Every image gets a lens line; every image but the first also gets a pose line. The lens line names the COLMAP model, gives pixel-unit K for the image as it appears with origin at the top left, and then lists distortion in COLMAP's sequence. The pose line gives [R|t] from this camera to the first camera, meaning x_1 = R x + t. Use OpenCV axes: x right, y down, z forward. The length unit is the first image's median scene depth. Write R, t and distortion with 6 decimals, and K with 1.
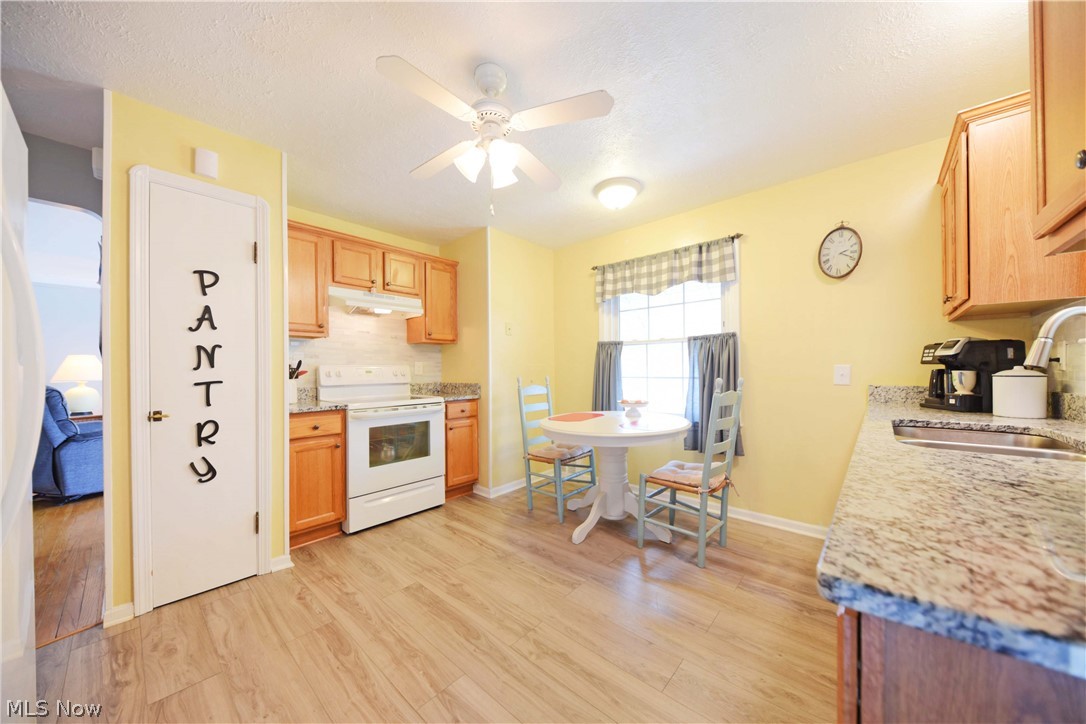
lens RADIAL K [[368.4, 0, 532.6], [0, 368.4, 369.8], [0, 0, 1]] dist [0.009344, -0.006186]
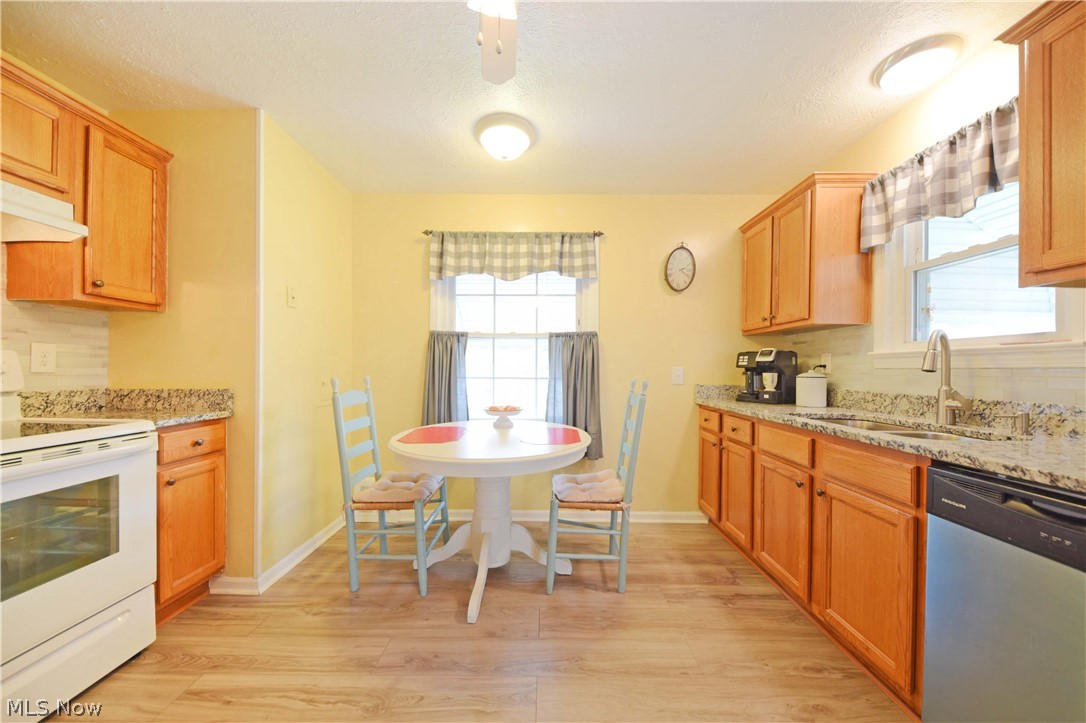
lens RADIAL K [[383.7, 0, 538.5], [0, 383.7, 369.3], [0, 0, 1]] dist [0.010848, -0.007230]
pose [[0.739601, 0.013774, 0.672905, -0.212509], [-0.014000, 0.999889, -0.005080, 0.004252], [-0.672900, -0.005664, 0.739712, 0.302004]]
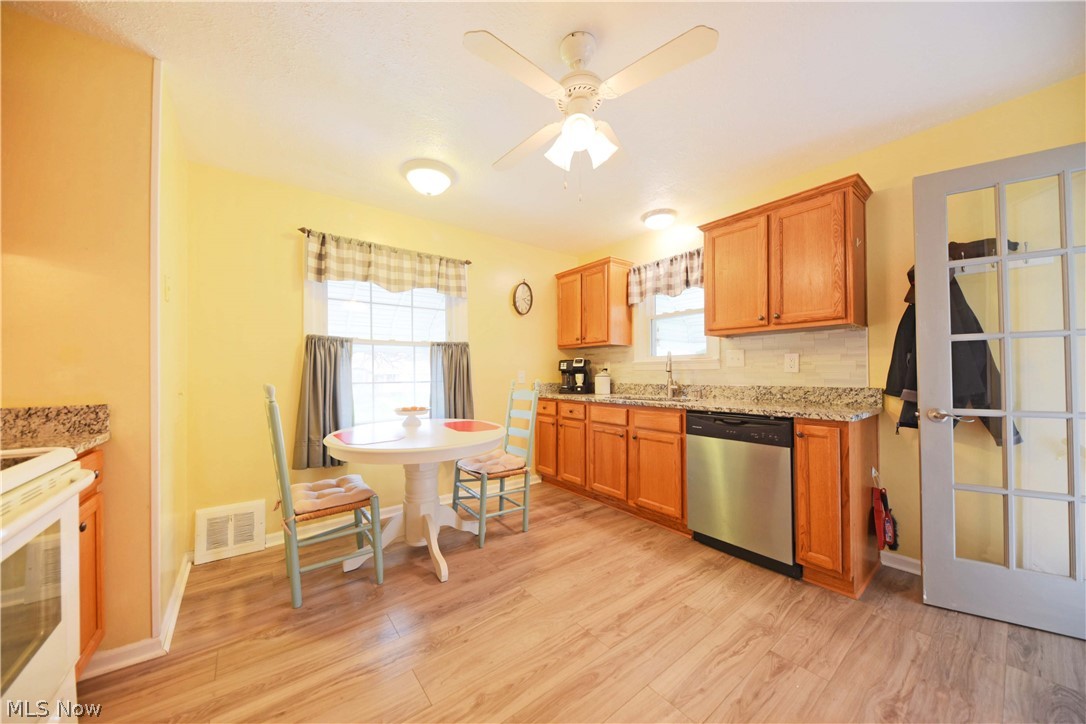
lens RADIAL K [[383.7, 0, 538.5], [0, 383.7, 369.8], [0, 0, 1]] dist [0.010848, -0.007230]
pose [[0.162068, 0.016054, 0.986649, -0.547942], [0.004946, 0.999842, -0.017081, 0.007968], [-0.986767, 0.007648, 0.161963, 0.495005]]
